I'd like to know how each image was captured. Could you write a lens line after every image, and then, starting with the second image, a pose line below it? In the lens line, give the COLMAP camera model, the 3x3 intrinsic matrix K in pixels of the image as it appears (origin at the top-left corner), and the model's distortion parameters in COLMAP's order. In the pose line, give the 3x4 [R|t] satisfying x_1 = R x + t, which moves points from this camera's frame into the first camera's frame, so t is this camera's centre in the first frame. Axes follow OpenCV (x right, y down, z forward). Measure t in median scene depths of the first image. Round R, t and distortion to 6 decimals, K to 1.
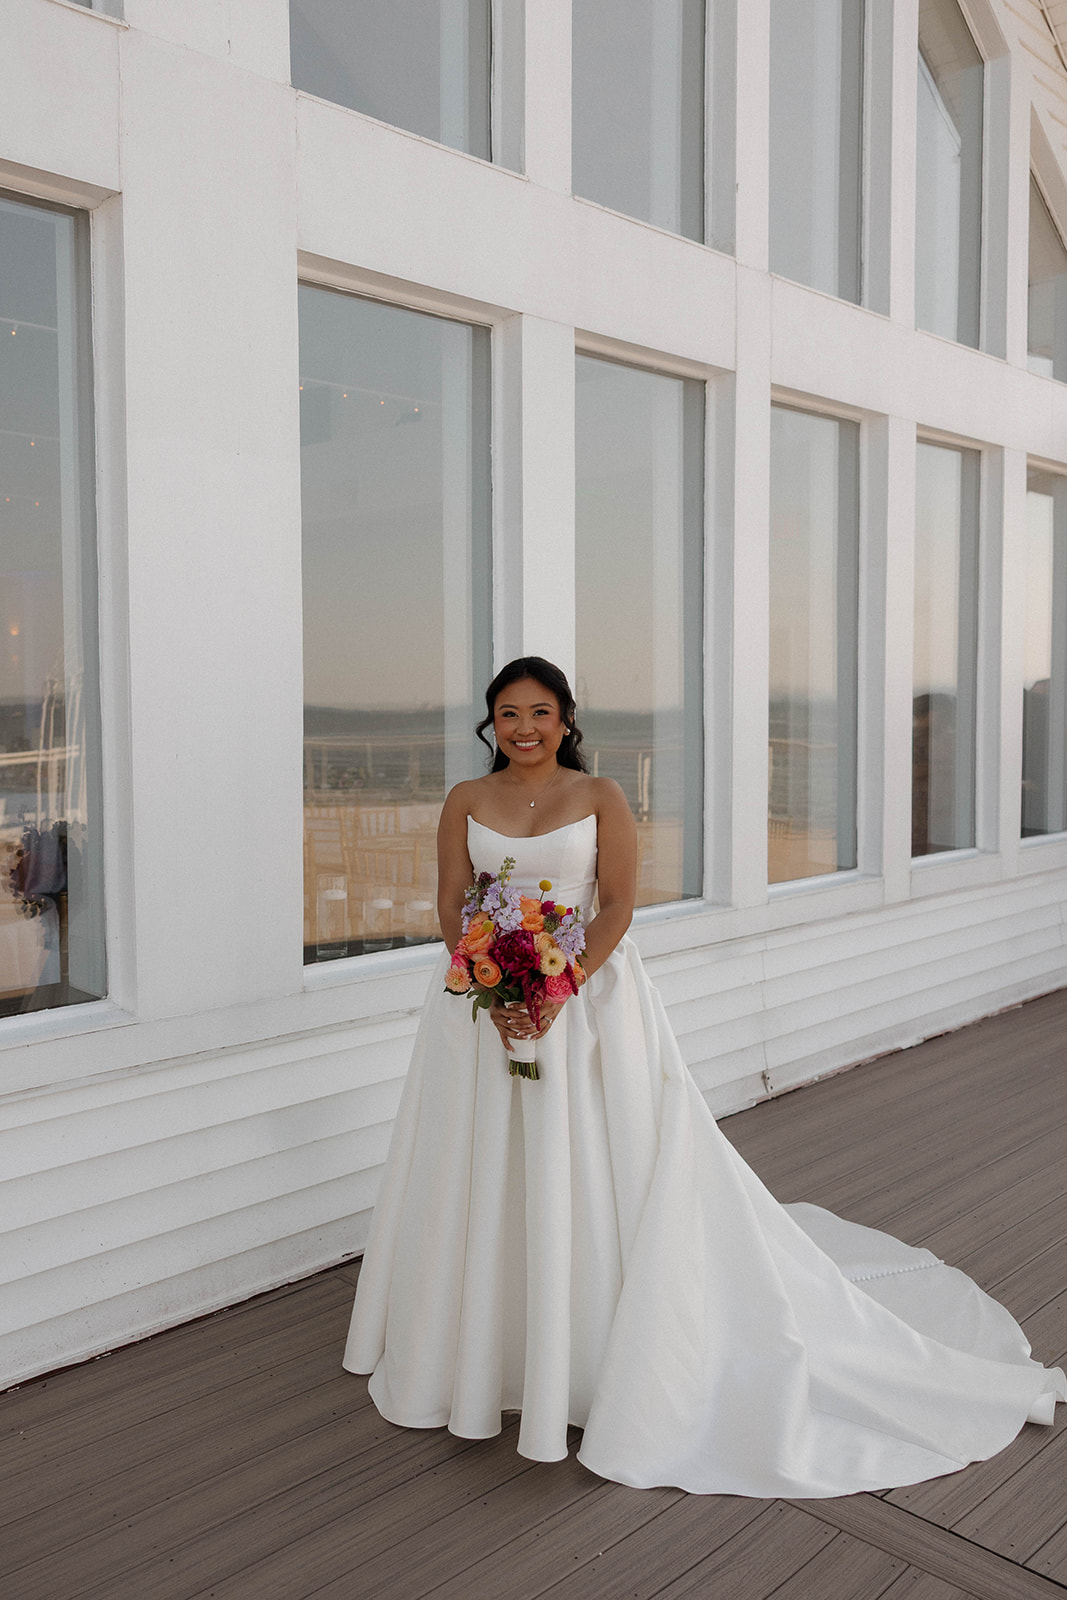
lens RADIAL K [[1329.4, 0, 575.4], [0, 1329.4, 795.6], [0, 0, 1]] dist [0.000439, -0.004920]
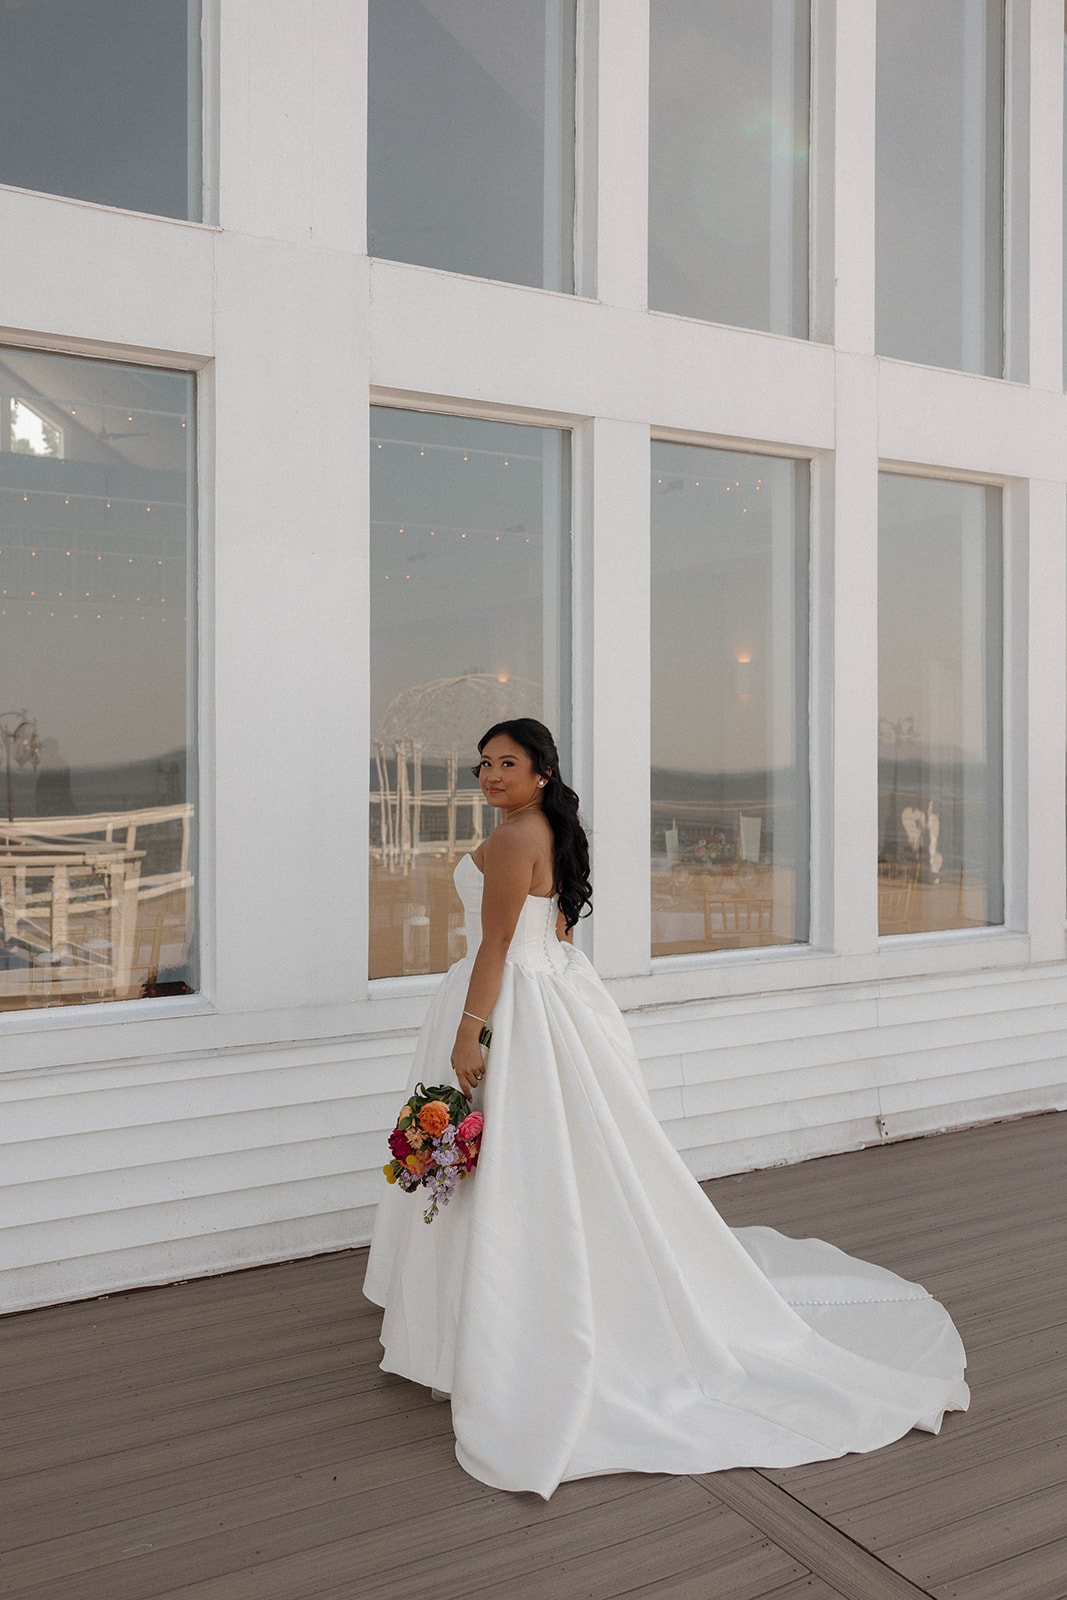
lens RADIAL K [[1329.4, 0, 575.4], [0, 1329.4, 795.6], [0, 0, 1]] dist [0.000439, -0.004920]
pose [[0.963587, 0.008507, -0.267258, 0.340561], [-0.020857, 0.998840, -0.043405, 0.015522], [0.266579, 0.047399, 0.962647, -0.118653]]
